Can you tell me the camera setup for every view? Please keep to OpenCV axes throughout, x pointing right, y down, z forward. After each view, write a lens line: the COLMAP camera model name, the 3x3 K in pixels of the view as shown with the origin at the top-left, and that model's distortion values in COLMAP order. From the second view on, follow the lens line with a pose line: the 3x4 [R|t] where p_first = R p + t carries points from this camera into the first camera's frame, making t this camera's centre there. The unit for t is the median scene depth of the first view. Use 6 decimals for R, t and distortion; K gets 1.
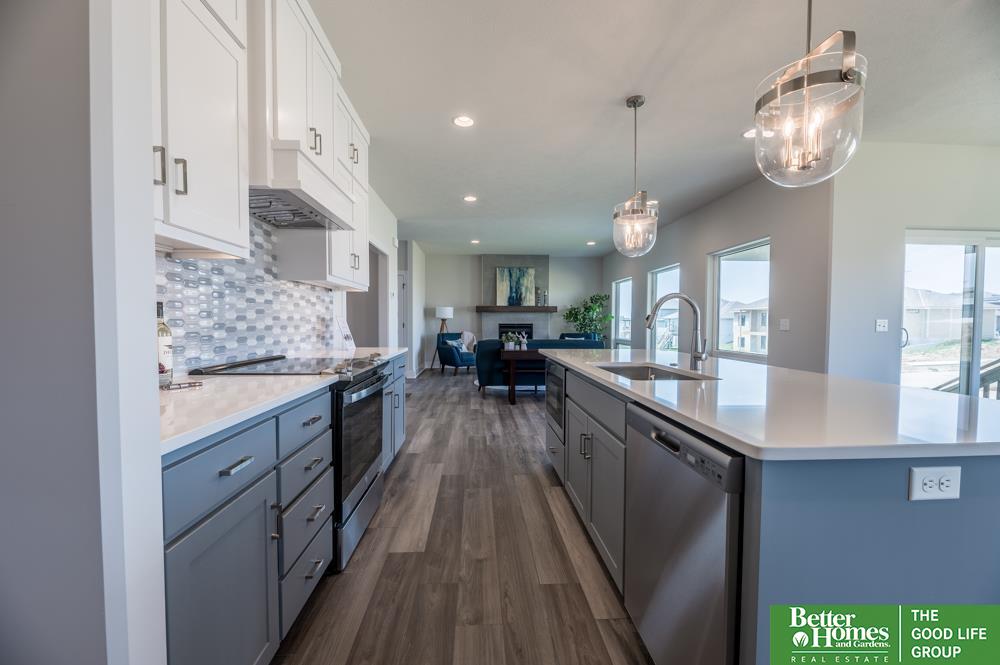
lens RADIAL K [[401.2, 0, 501.5], [0, 401.2, 335.4], [0, 0, 1]] dist [0.000593, -0.003576]
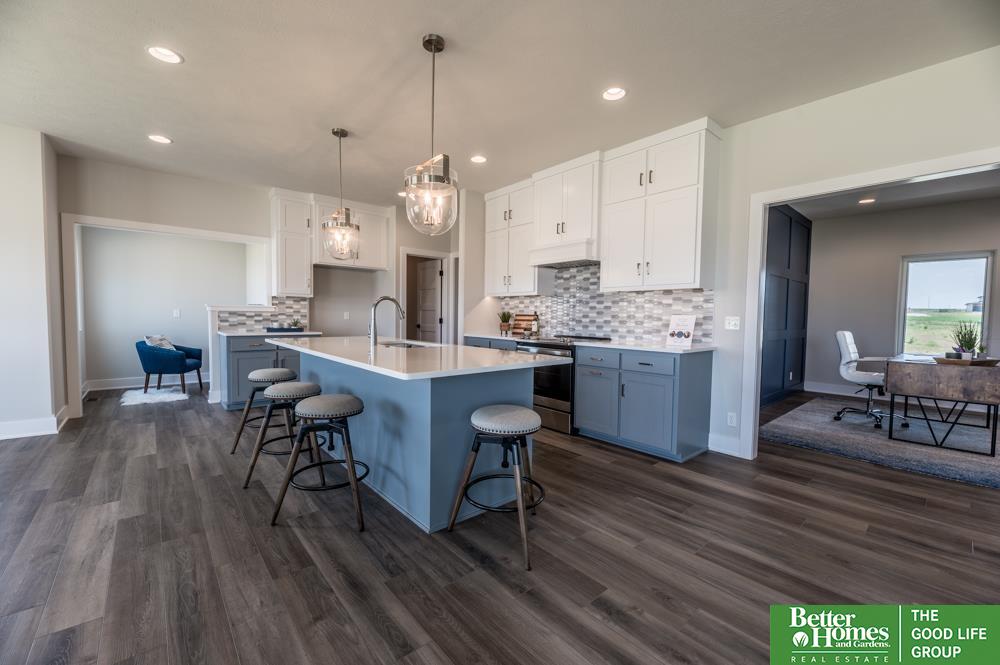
lens RADIAL K [[401.2, 0, 501.5], [0, 401.2, 335.4], [0, 0, 1]] dist [0.000593, -0.003576]
pose [[-0.792254, 0.013246, -0.610048, 0.222881], [-0.039253, 0.996587, 0.072617, -0.017816], [0.608928, 0.081477, -0.789030, 0.541285]]
